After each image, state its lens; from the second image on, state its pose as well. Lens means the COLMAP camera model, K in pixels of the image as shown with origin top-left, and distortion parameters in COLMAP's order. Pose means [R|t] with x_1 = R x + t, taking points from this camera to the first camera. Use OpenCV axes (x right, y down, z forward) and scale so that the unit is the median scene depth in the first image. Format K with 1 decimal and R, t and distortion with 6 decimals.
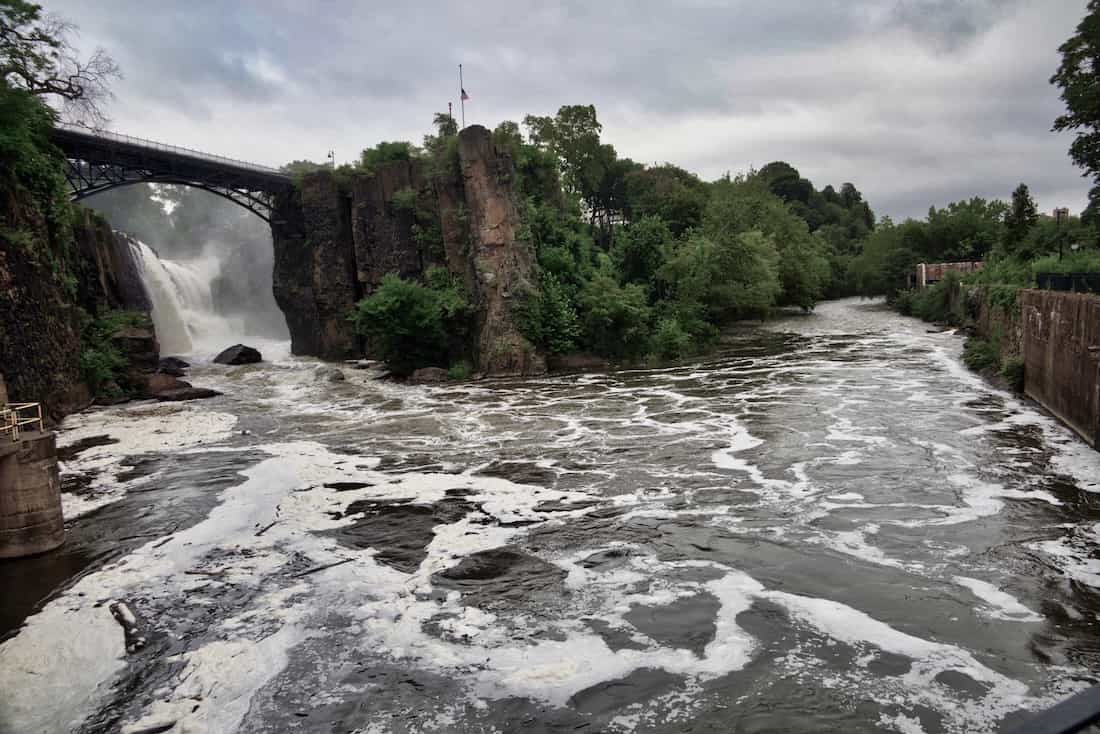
lens RADIAL K [[789.7, 0, 529.4], [0, 789.7, 358.7], [0, 0, 1]] dist [0.006946, 0.003110]
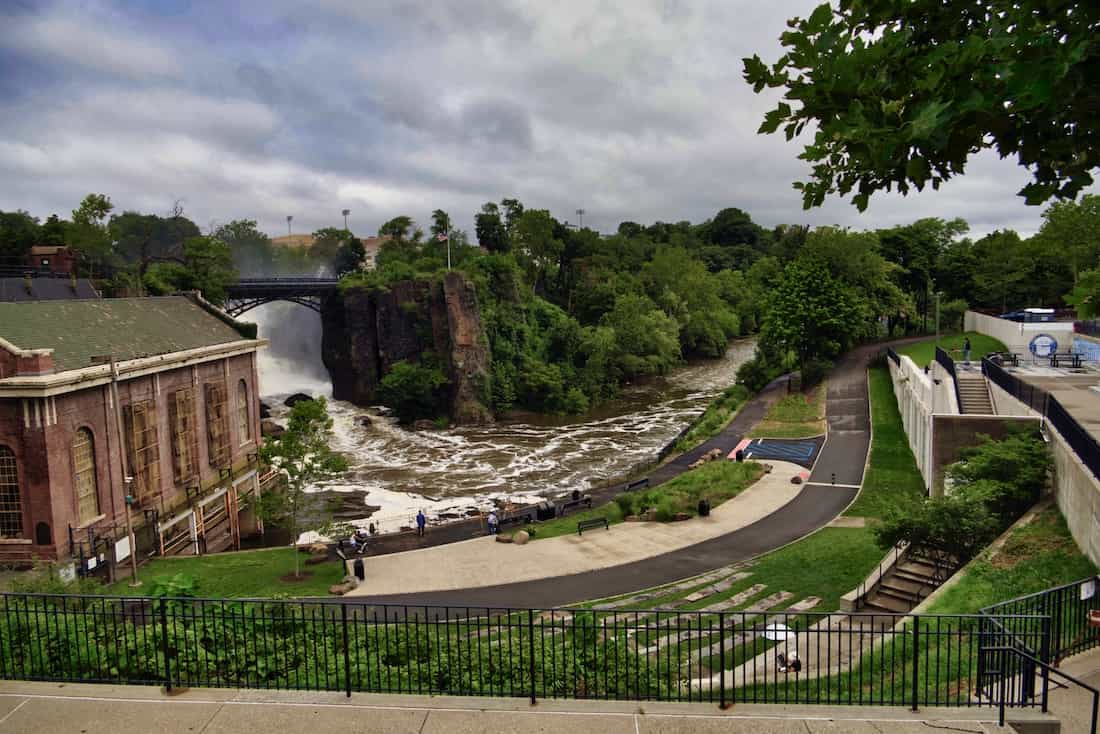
lens RADIAL K [[750.4, 0, 479.8], [0, 750.4, 366.9], [0, 0, 1]] dist [0.002531, 0.000948]
pose [[0.998271, 0.014182, -0.057043, 0.077123], [-0.013797, 0.999879, 0.007129, -0.108842], [0.057137, -0.006330, 0.998346, -0.548404]]
